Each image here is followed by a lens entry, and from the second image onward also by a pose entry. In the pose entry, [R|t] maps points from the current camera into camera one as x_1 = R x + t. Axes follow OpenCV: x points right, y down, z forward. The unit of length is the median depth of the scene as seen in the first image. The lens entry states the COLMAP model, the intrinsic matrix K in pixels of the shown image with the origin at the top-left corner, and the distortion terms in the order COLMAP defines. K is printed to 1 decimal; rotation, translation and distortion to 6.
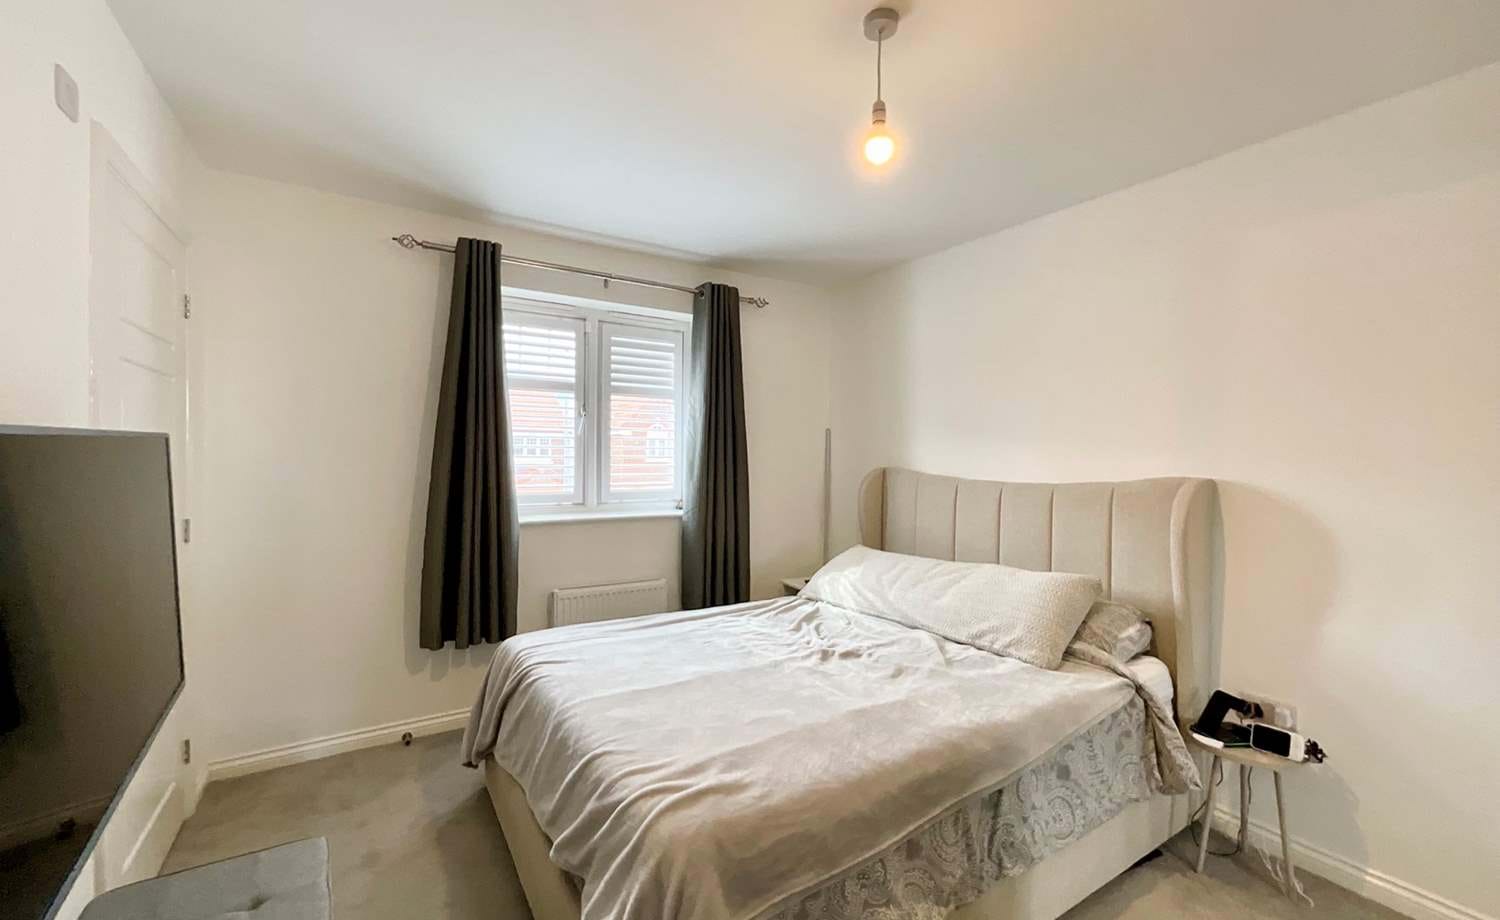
lens RADIAL K [[608.6, 0, 749.2], [0, 608.6, 463.5], [0, 0, 1]] dist [-0.002888, 0.000105]
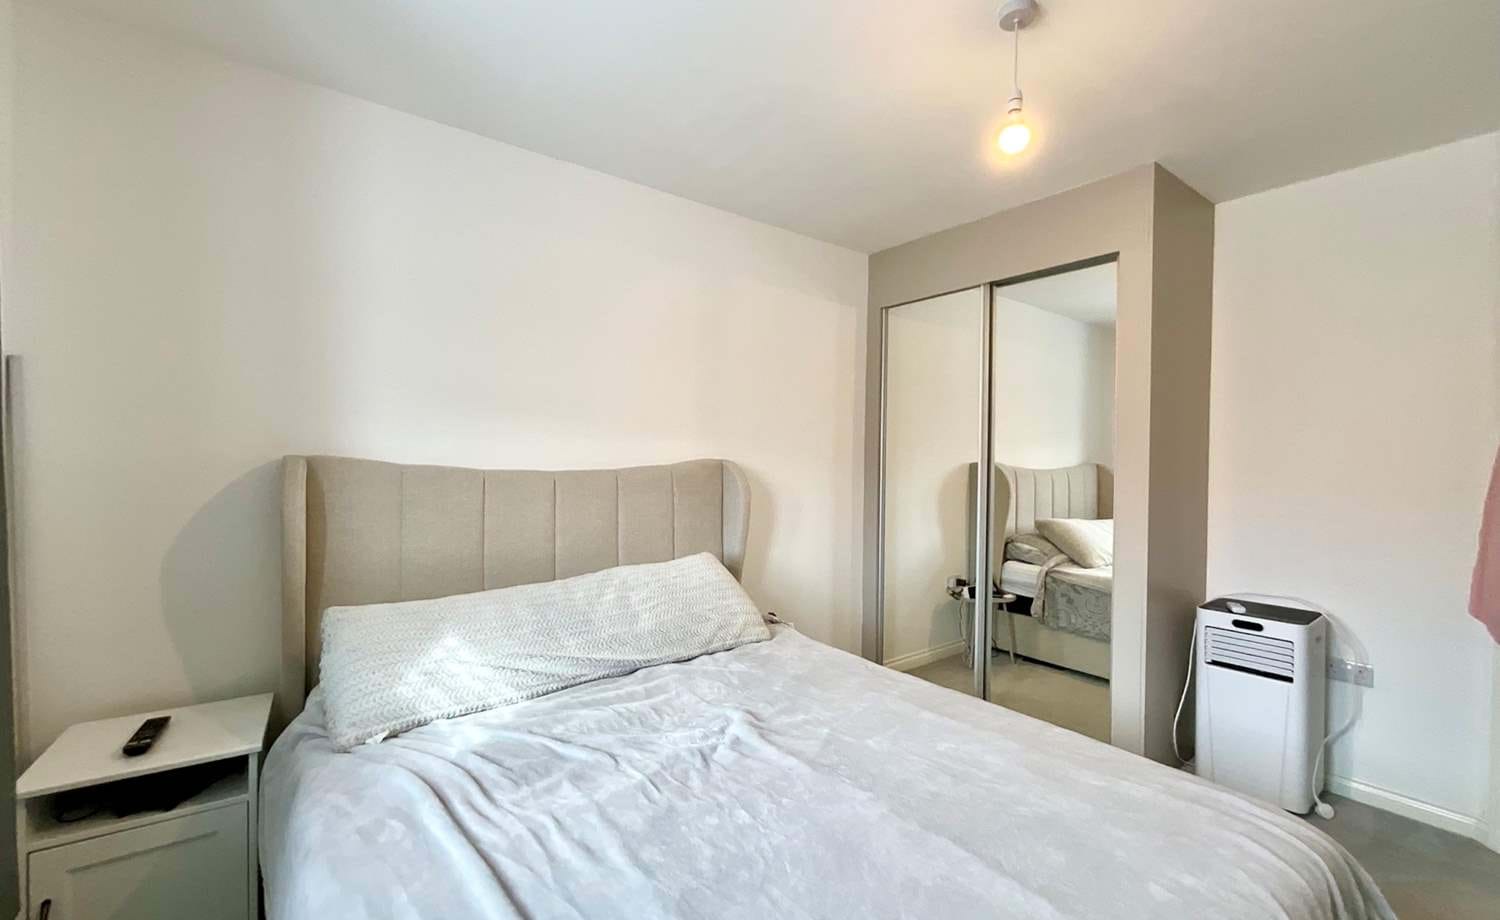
lens RADIAL K [[630.6, 0, 750.0], [0, 630.6, 460.0], [0, 0, 1]] dist [-0.001305, -0.000001]
pose [[-0.076211, -0.045056, 0.996073, -0.454854], [-0.002934, 0.998984, 0.044963, -0.023716], [-0.997087, 0.000504, -0.076266, 0.825675]]
